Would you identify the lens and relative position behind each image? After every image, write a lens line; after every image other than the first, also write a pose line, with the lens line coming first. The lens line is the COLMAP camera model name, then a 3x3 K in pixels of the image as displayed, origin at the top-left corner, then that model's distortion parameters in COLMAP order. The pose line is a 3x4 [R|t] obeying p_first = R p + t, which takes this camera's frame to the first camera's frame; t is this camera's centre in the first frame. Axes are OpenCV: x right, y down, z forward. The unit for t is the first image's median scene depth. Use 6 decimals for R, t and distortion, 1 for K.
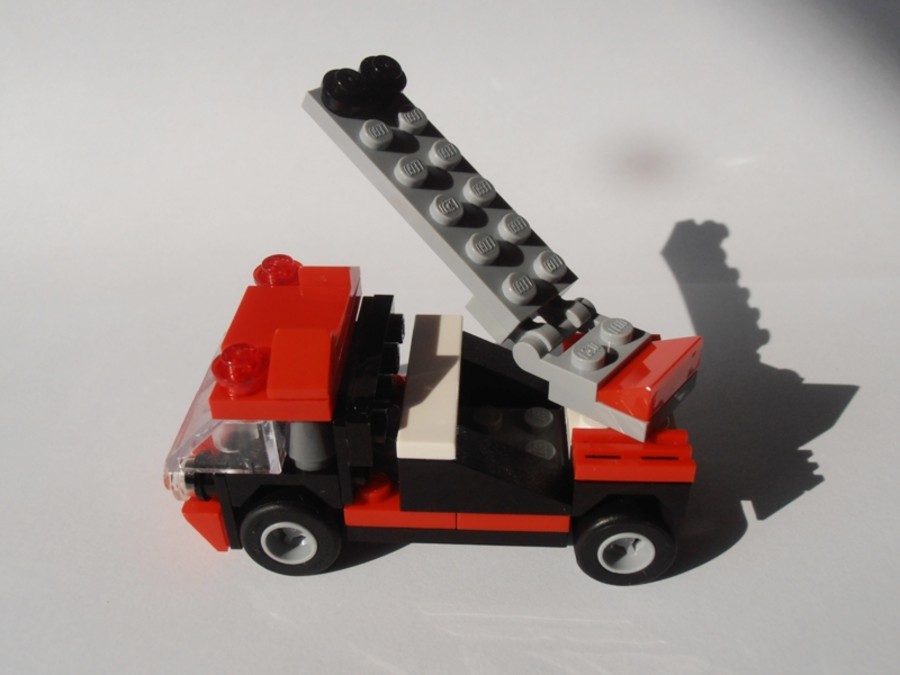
lens RADIAL K [[885.5, 0, 451.6], [0, 885.5, 328.3], [0, 0, 1]] dist [-0.051823, 0.000000]
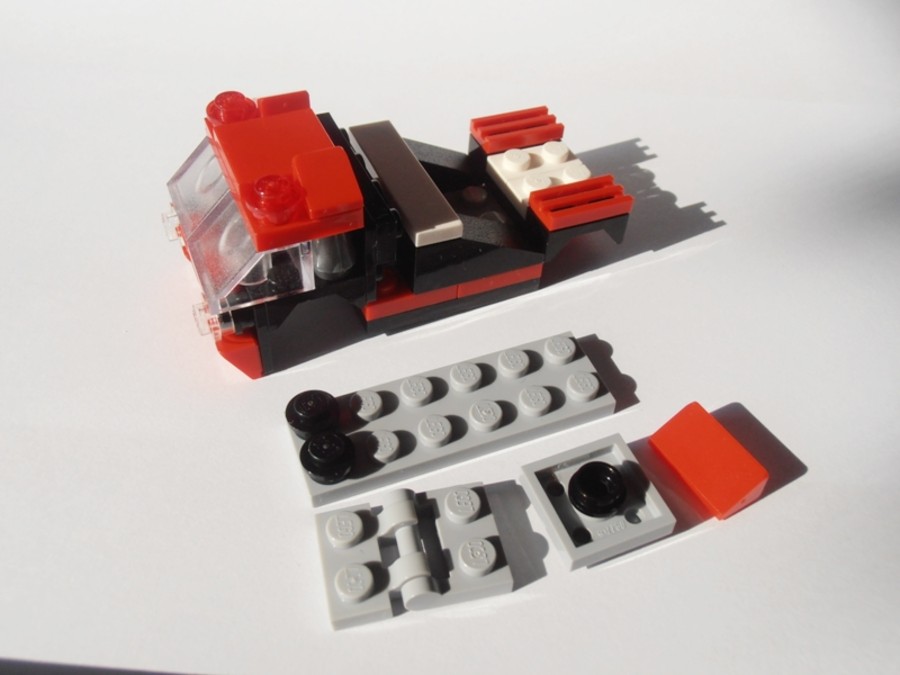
lens RADIAL K [[885.5, 0, 454.2], [0, 885.5, 328.6], [0, 0, 1]] dist [-0.051823, 0.000000]
pose [[0.891967, -0.270402, 0.362321, -0.437336], [0.187904, 0.950651, 0.246890, -0.026092], [-0.411201, -0.152136, 0.898759, -0.065790]]
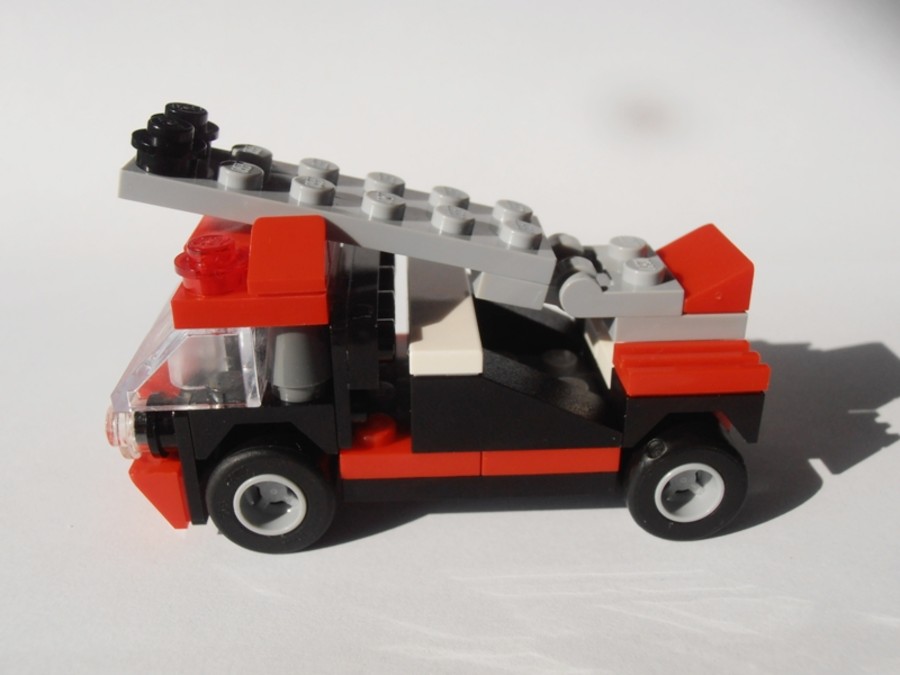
lens RADIAL K [[885.5, 0, 453.8], [0, 885.5, 345.0], [0, 0, 1]] dist [-0.051823, 0.000000]
pose [[0.994481, -0.035948, 0.098562, -0.094568], [0.050266, 0.987877, -0.146877, 0.227371], [-0.092087, 0.151020, 0.984232, 0.192487]]
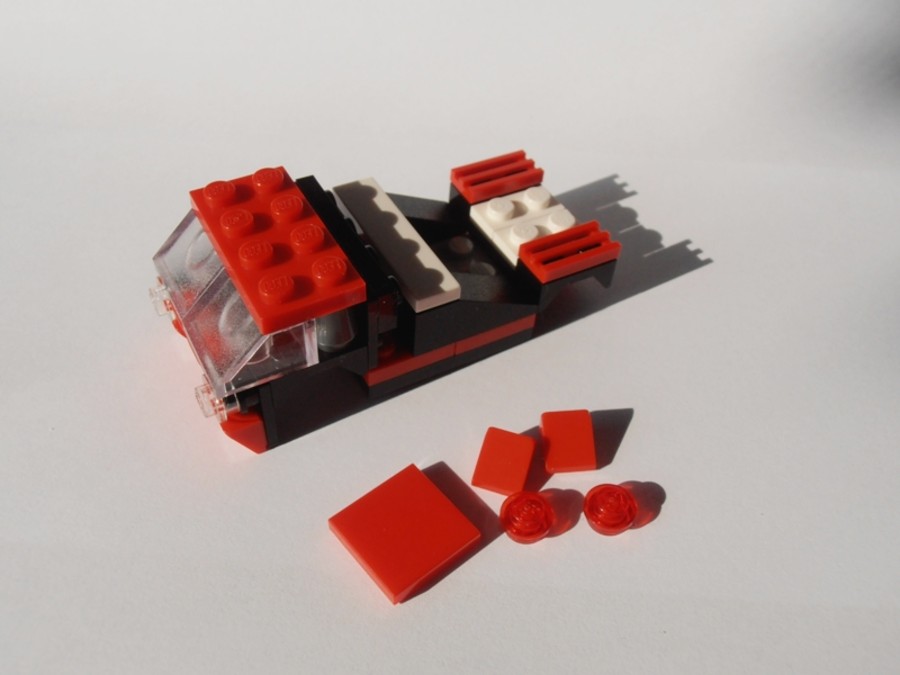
lens RADIAL K [[885.5, 0, 452.0], [0, 885.5, 335.1], [0, 0, 1]] dist [-0.051823, 0.000000]
pose [[0.845822, -0.333099, 0.416689, -0.483194], [0.229019, 0.932189, 0.280310, -0.131057], [-0.481804, -0.141662, 0.864752, -0.018707]]
